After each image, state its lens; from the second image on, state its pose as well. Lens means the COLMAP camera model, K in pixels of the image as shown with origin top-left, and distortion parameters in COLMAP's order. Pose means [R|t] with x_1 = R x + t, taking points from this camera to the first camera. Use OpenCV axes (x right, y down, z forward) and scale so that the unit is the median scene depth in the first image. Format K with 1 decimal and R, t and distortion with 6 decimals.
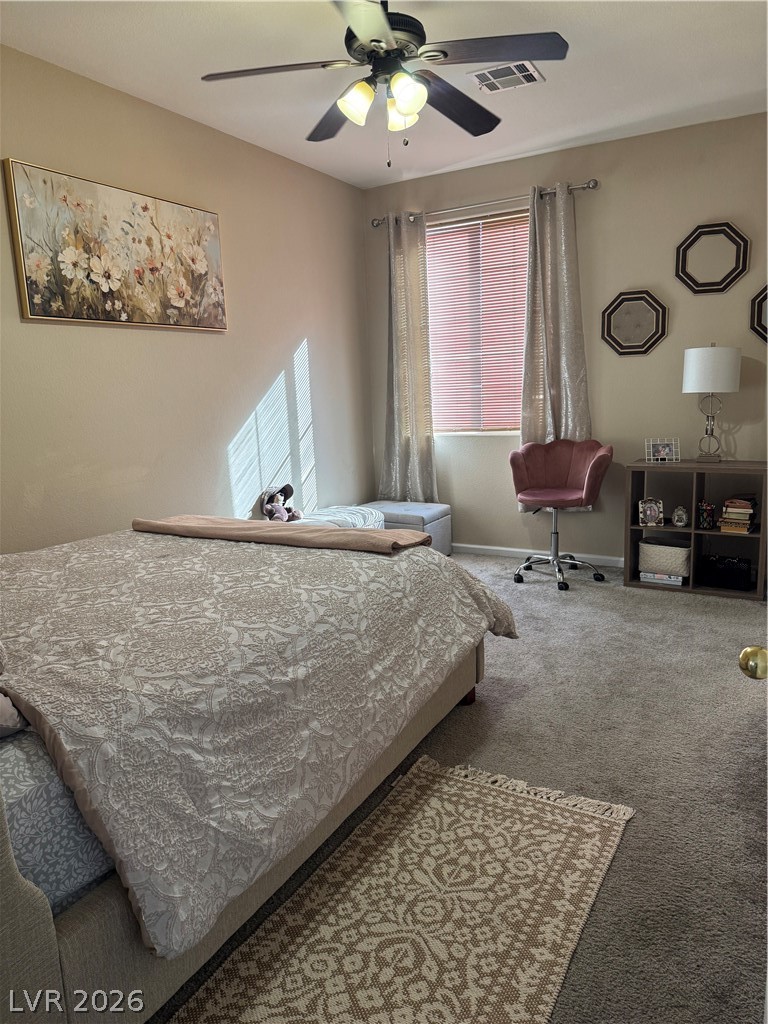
lens RADIAL K [[695.6, 0, 380.0], [0, 695.6, 514.9], [0, 0, 1]] dist [-0.030058, -0.008397]
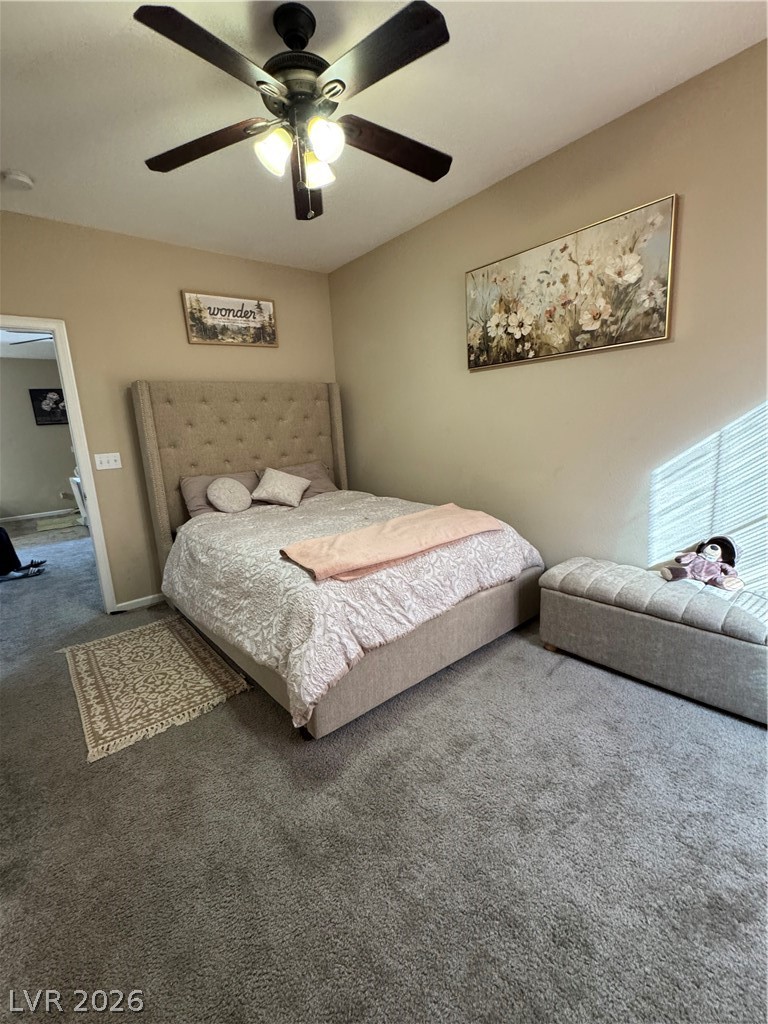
lens RADIAL K [[444.0, 0, 400.2], [0, 444.0, 502.8], [0, 0, 1]] dist [-0.002188, -0.000001]
pose [[-0.316871, 0.232267, -0.919590, 0.510403], [-0.099519, 0.956058, 0.275770, -0.221263], [0.943233, 0.178900, -0.279832, 1.026767]]
